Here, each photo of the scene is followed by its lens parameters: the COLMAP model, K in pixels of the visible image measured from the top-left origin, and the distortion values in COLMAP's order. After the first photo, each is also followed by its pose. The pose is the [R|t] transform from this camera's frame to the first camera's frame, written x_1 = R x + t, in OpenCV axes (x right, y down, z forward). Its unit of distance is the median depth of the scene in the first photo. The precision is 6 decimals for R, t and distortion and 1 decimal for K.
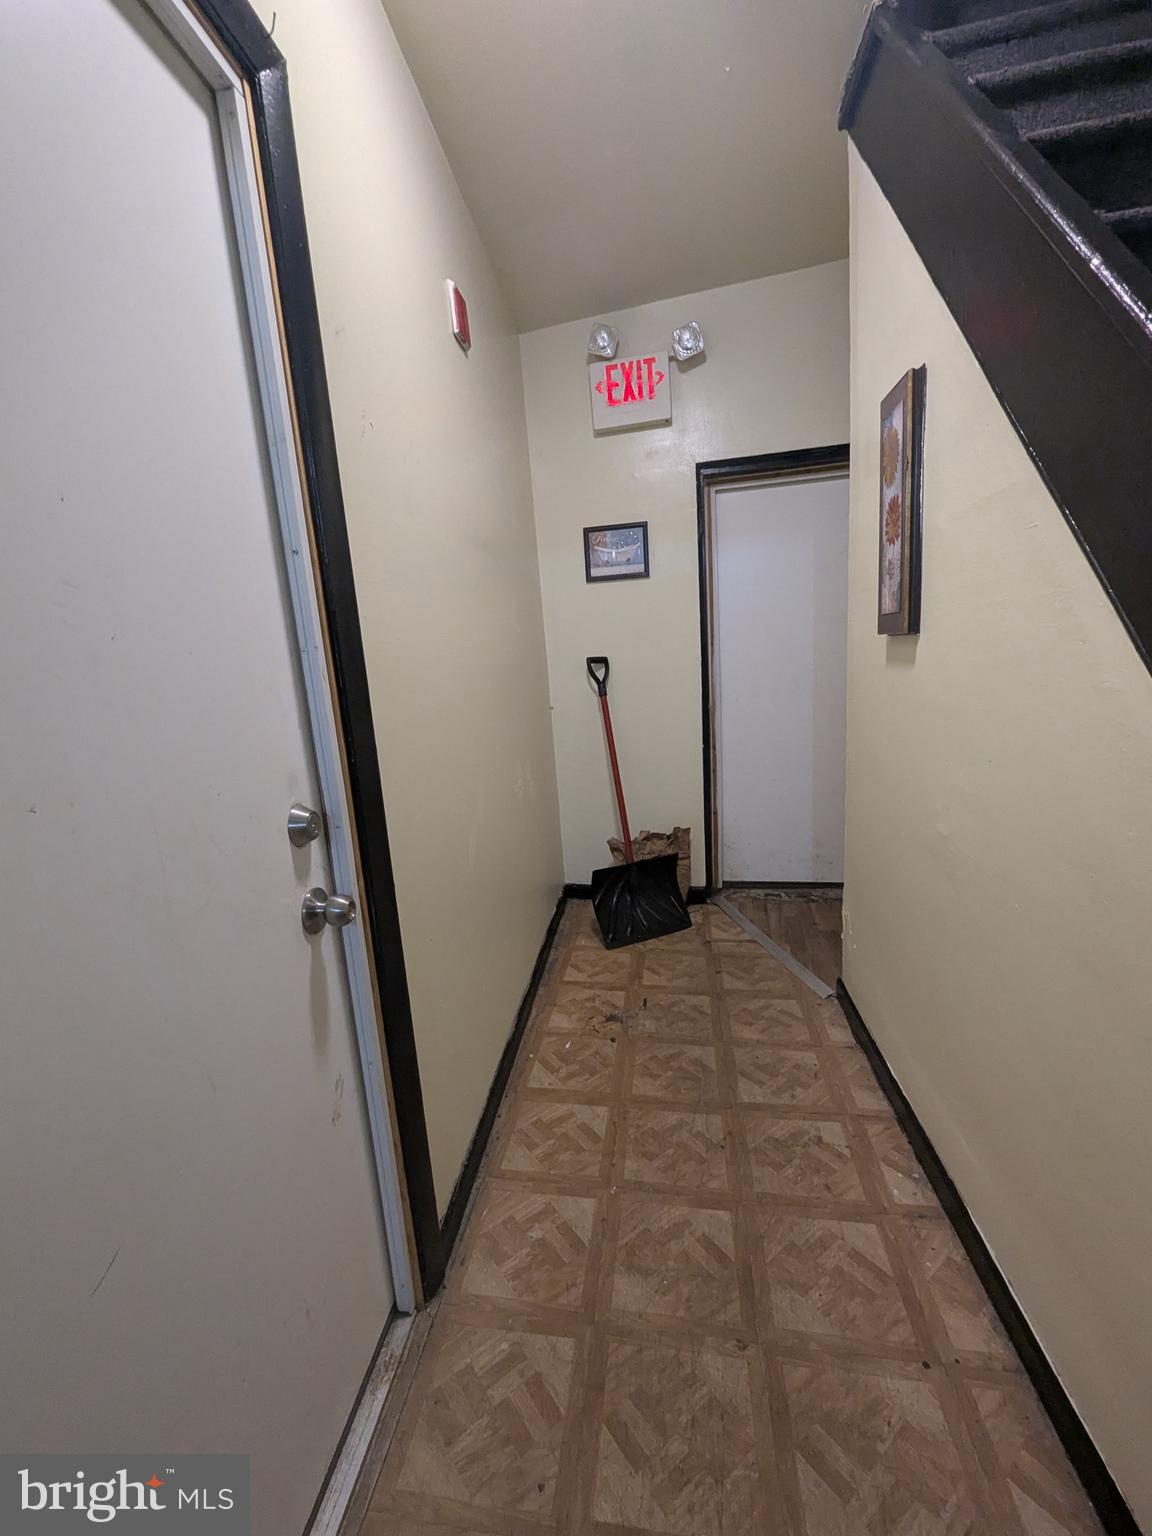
lens RADIAL K [[630.6, 0, 576.0], [0, 630.6, 768.0], [0, 0, 1]] dist [0.000676, -0.000261]
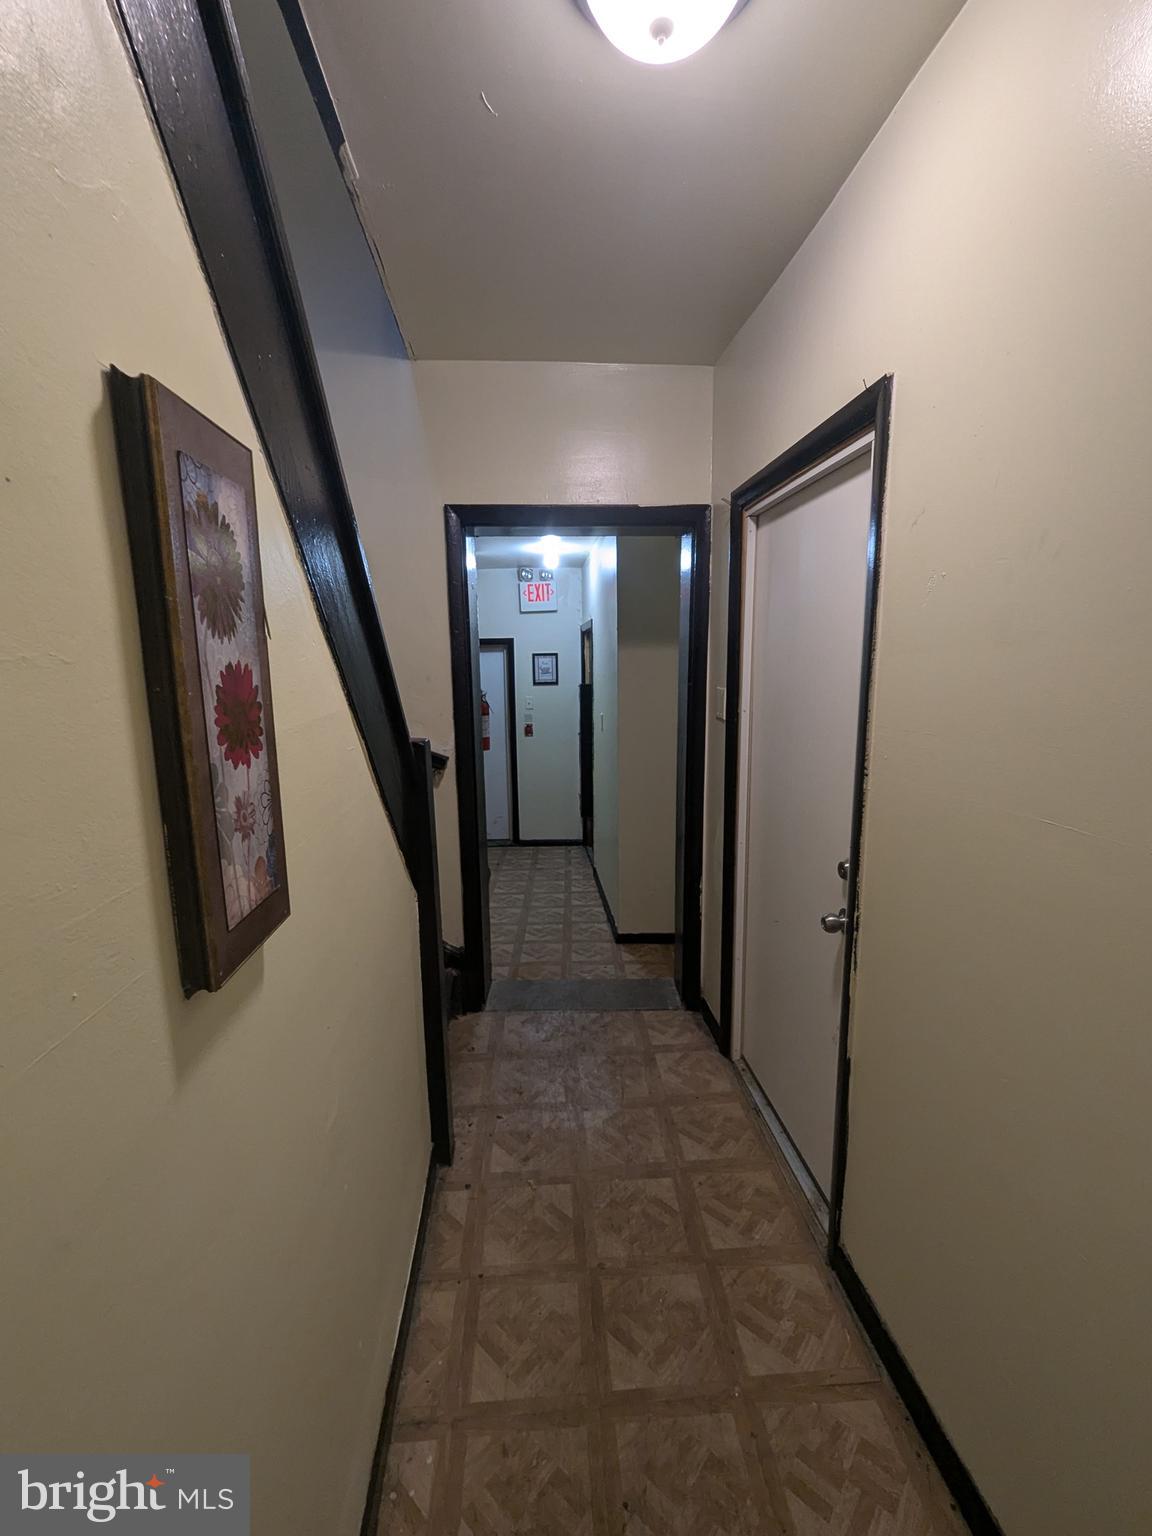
lens RADIAL K [[630.6, 0, 576.0], [0, 630.6, 768.0], [0, 0, 1]] dist [0.000676, -0.000261]
pose [[-0.973807, 0.121836, -0.191979, 0.397394], [0.047145, 0.934166, 0.353711, -0.572313], [0.222434, 0.335396, -0.915441, 1.675926]]
